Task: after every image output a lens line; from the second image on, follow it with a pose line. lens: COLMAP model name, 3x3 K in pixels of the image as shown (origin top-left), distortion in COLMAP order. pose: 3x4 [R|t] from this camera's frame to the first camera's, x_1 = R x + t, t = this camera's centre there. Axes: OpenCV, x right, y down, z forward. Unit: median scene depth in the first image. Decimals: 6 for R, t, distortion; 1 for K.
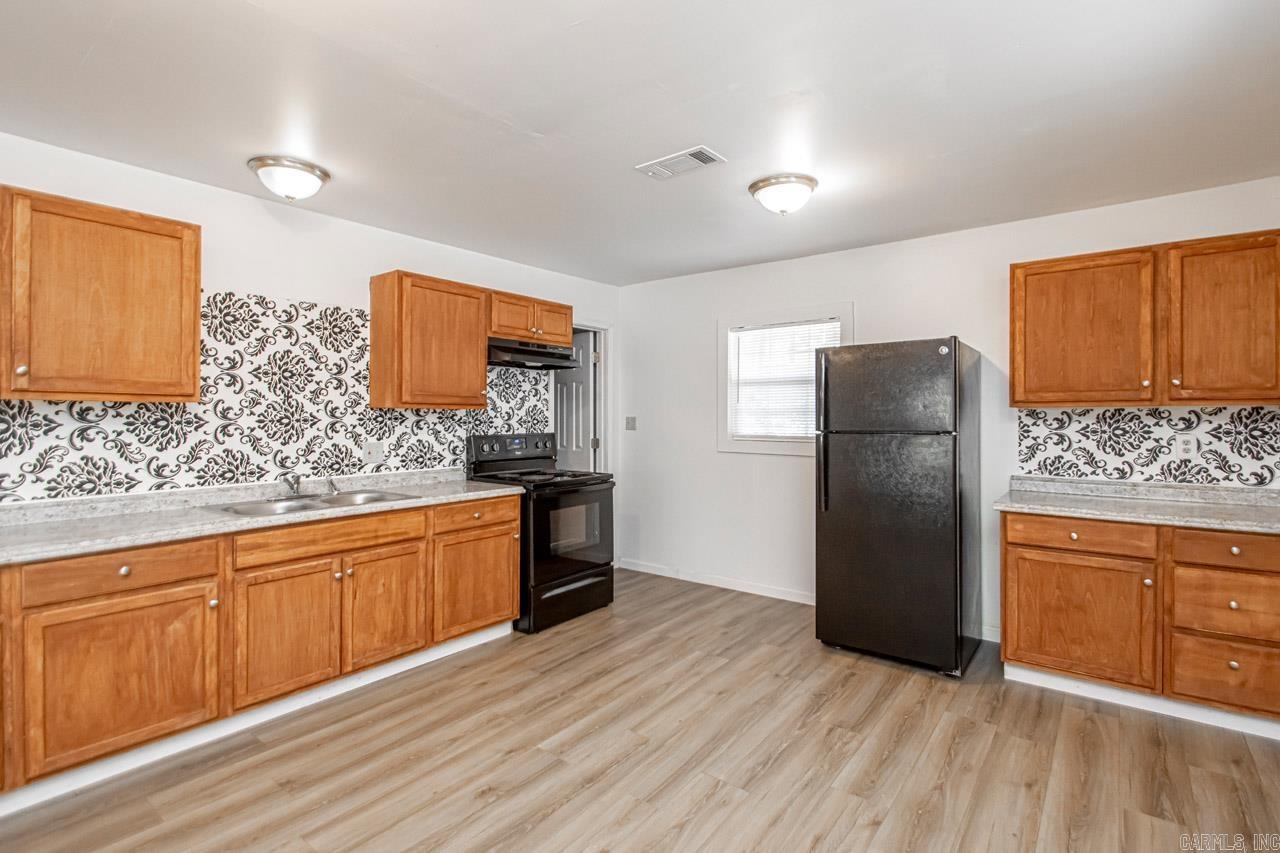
lens RADIAL K [[599.9, 0, 639.0], [0, 599.9, 418.4], [0, 0, 1]] dist [0.003306, -0.000328]
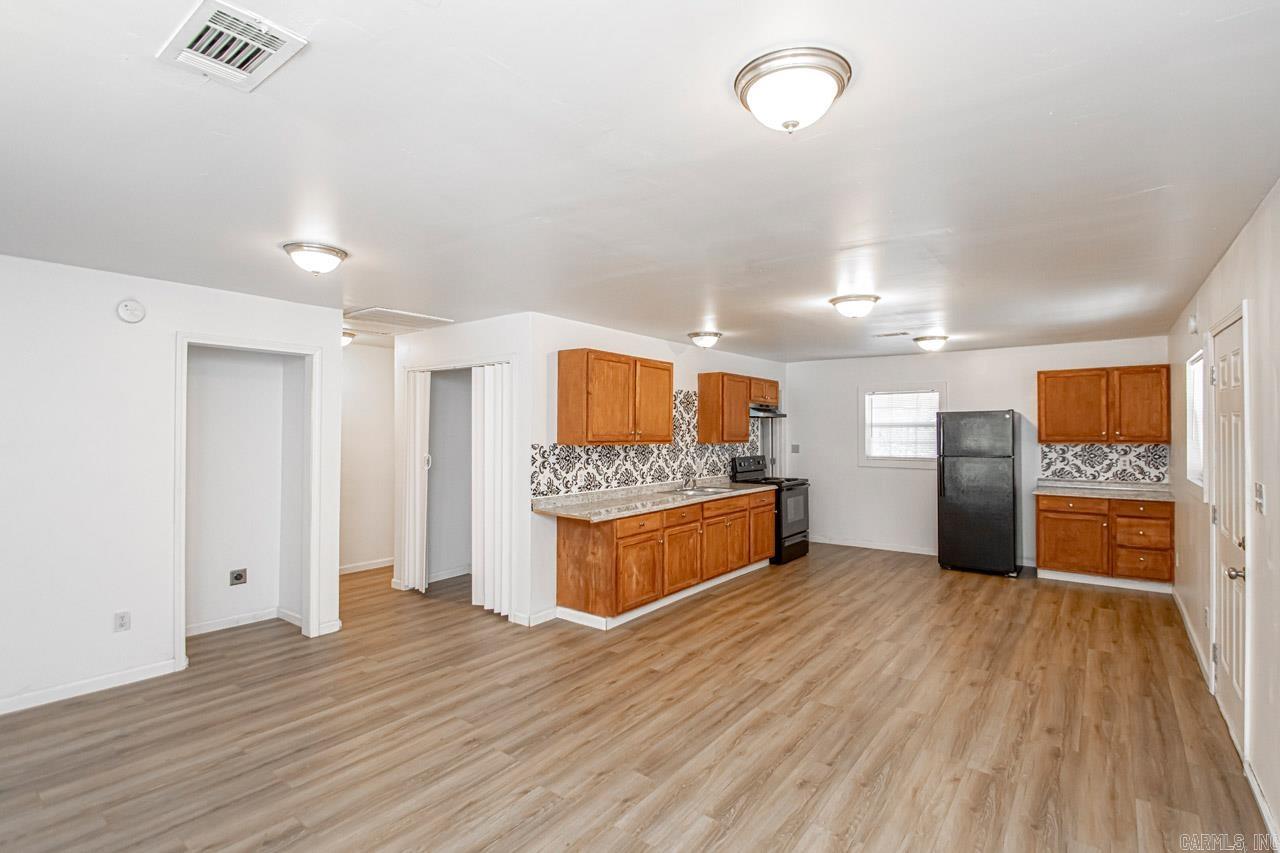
lens RADIAL K [[598.0, 0, 640.0], [0, 598.0, 426.5], [0, 0, 1]] dist [0.000620, -0.000147]
pose [[0.999956, -0.001055, 0.009292, -0.757309], [0.001182, 0.999907, -0.013621, -0.051686], [-0.009277, 0.013631, 0.999864, -1.020601]]
